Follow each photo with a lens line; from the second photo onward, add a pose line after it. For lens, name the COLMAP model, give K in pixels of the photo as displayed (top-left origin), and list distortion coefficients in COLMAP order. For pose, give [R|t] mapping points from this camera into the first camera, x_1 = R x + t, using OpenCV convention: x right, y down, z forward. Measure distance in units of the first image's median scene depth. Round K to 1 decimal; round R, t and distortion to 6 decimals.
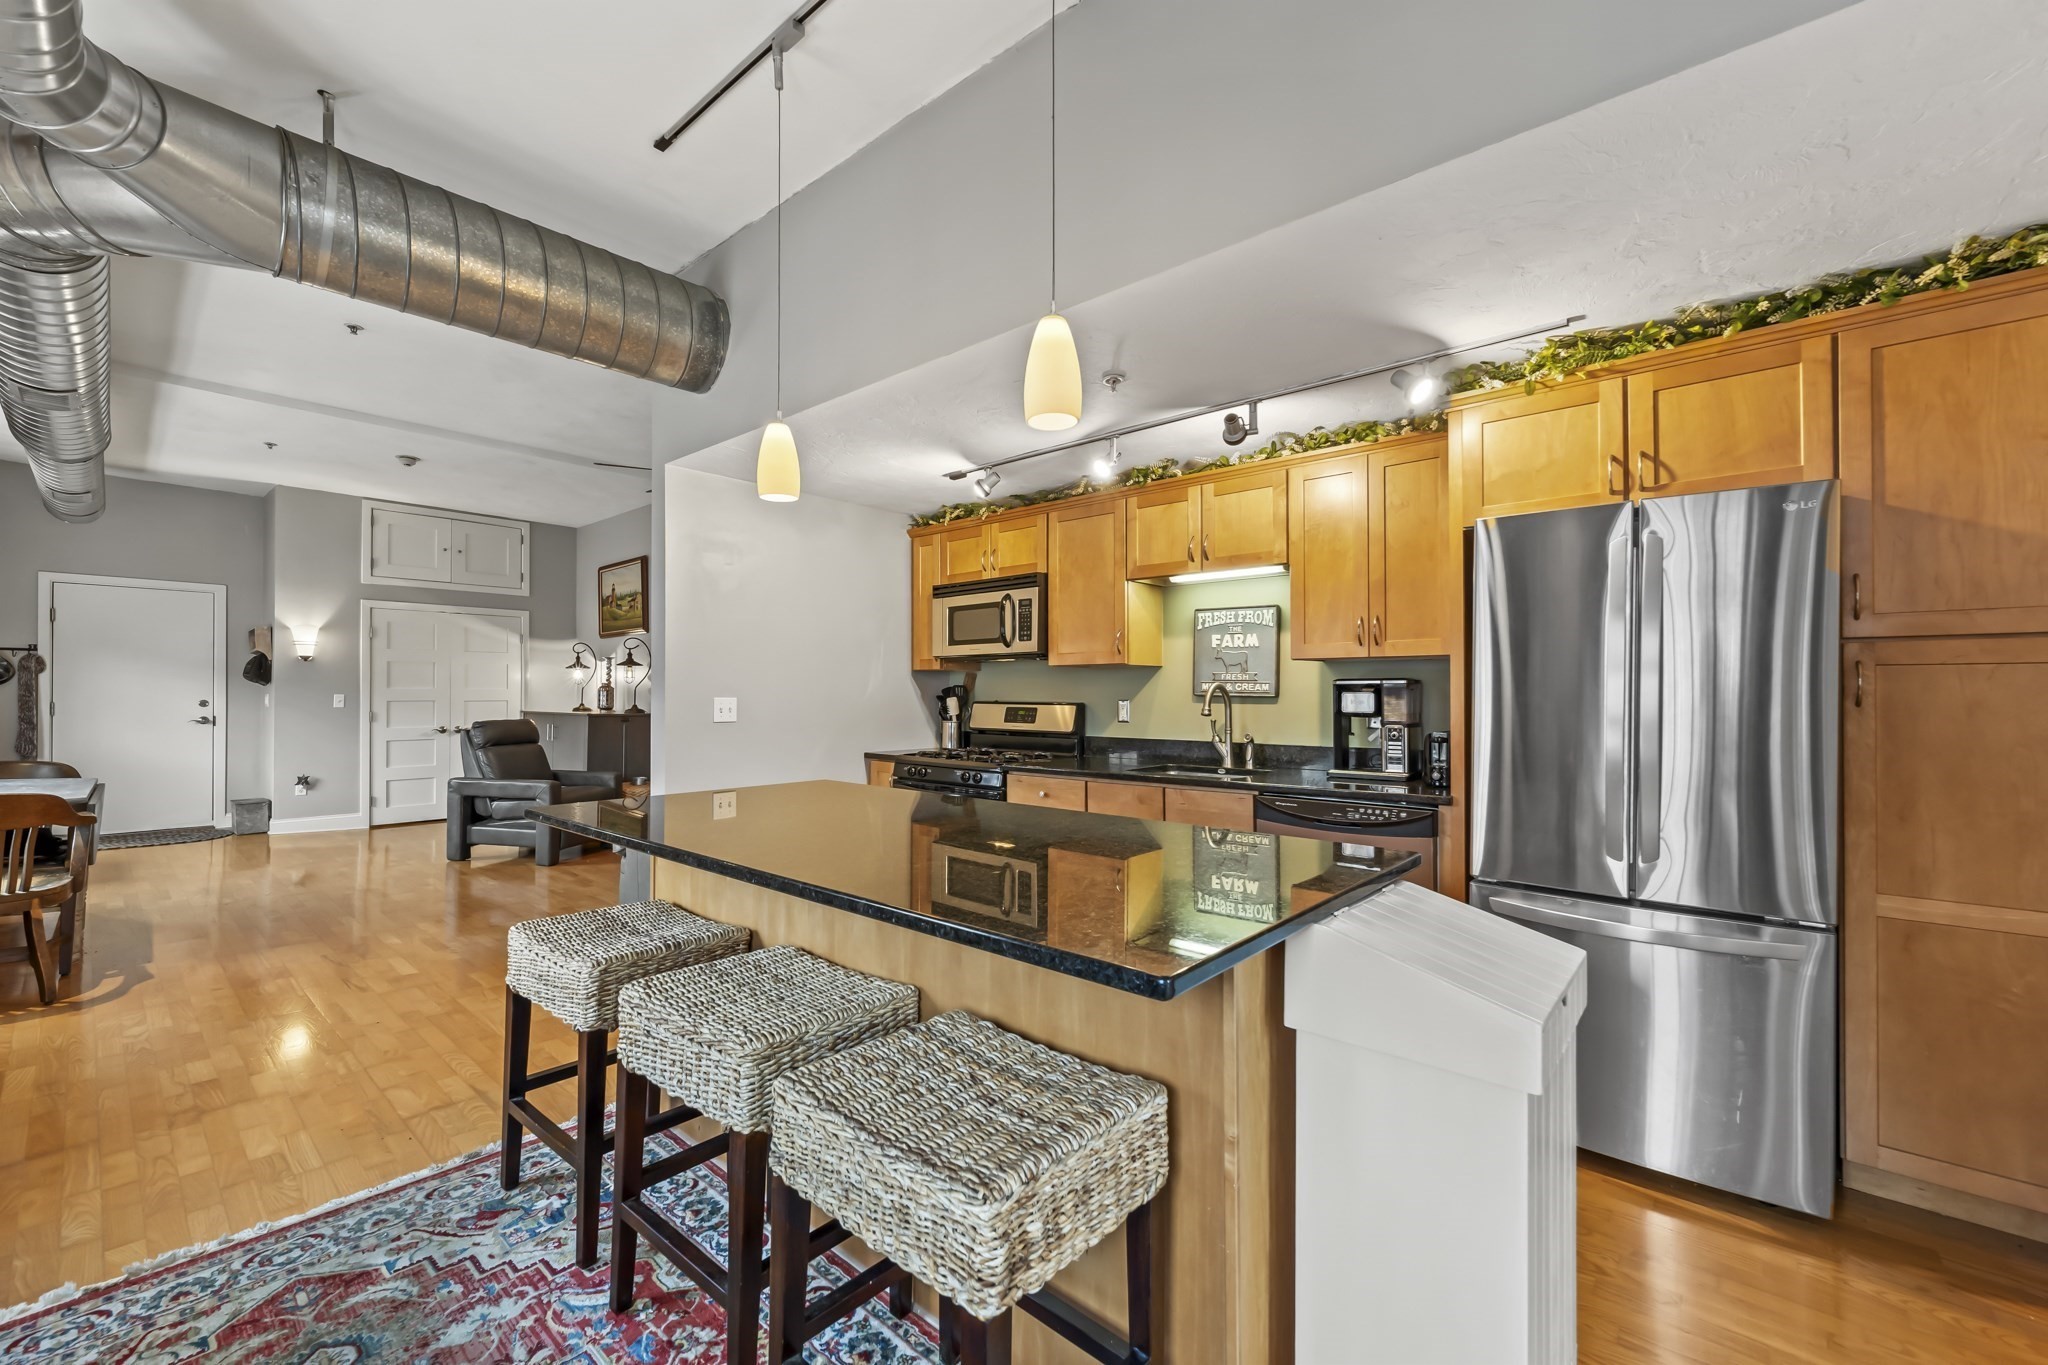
lens RADIAL K [[832.5, 0, 1023.8], [0, 832.5, 684.9], [0, 0, 1]] dist [-0.001150, -0.000313]
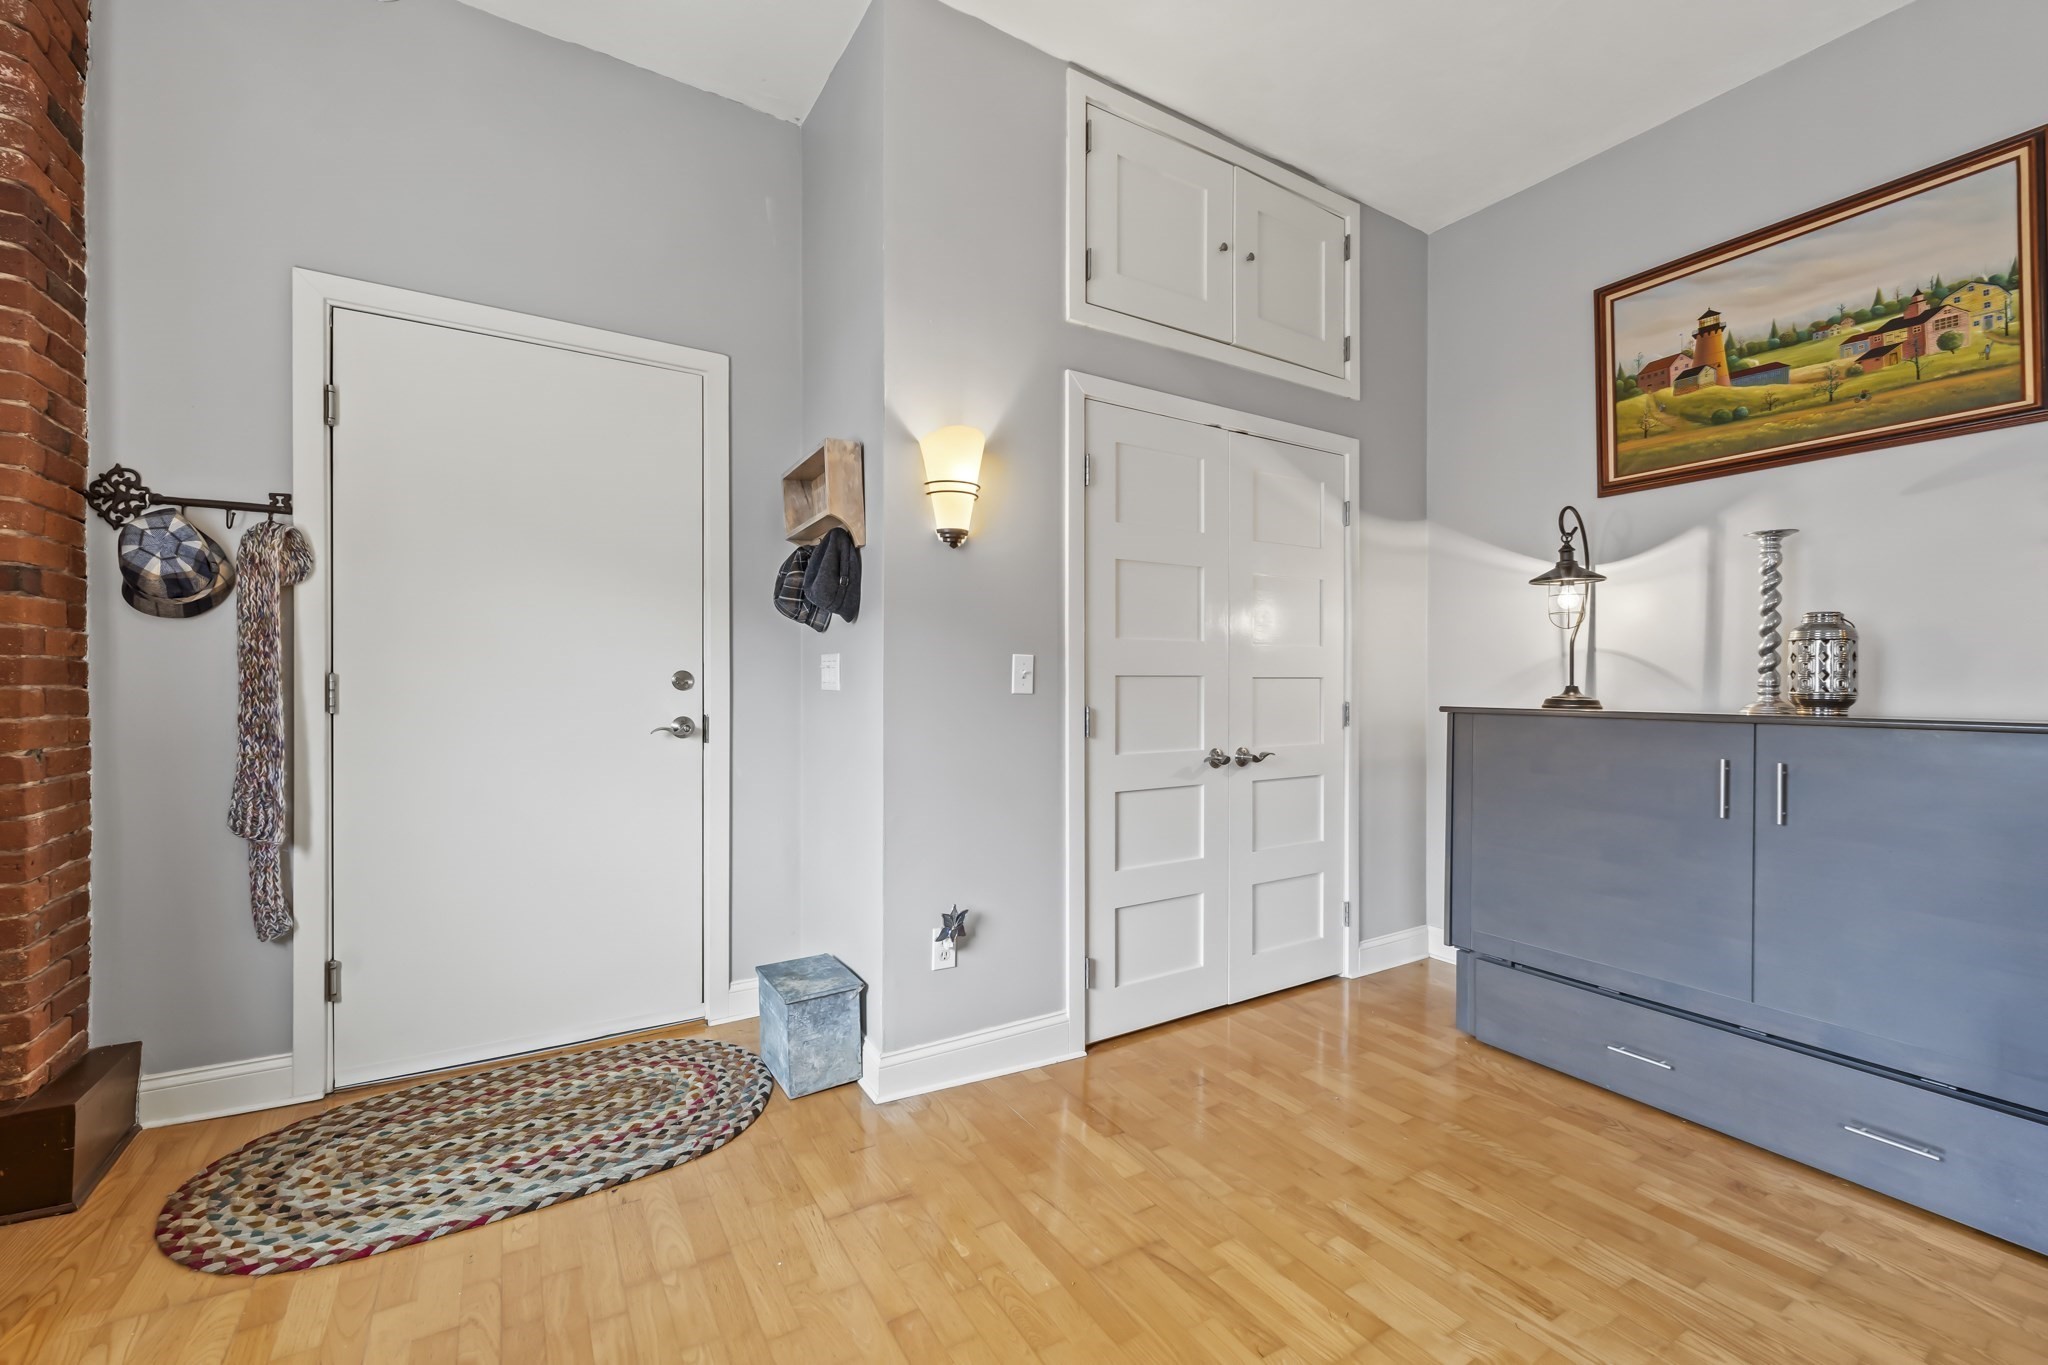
lens RADIAL K [[832.5, 0, 1011.7], [0, 832.5, 677.9], [0, 0, 1]] dist [-0.001150, -0.000313]
pose [[0.954025, 0.001186, -0.299724, -0.735625], [0.001087, 0.999972, 0.007417, 0.018617], [0.299725, -0.007401, 0.953997, 0.692414]]
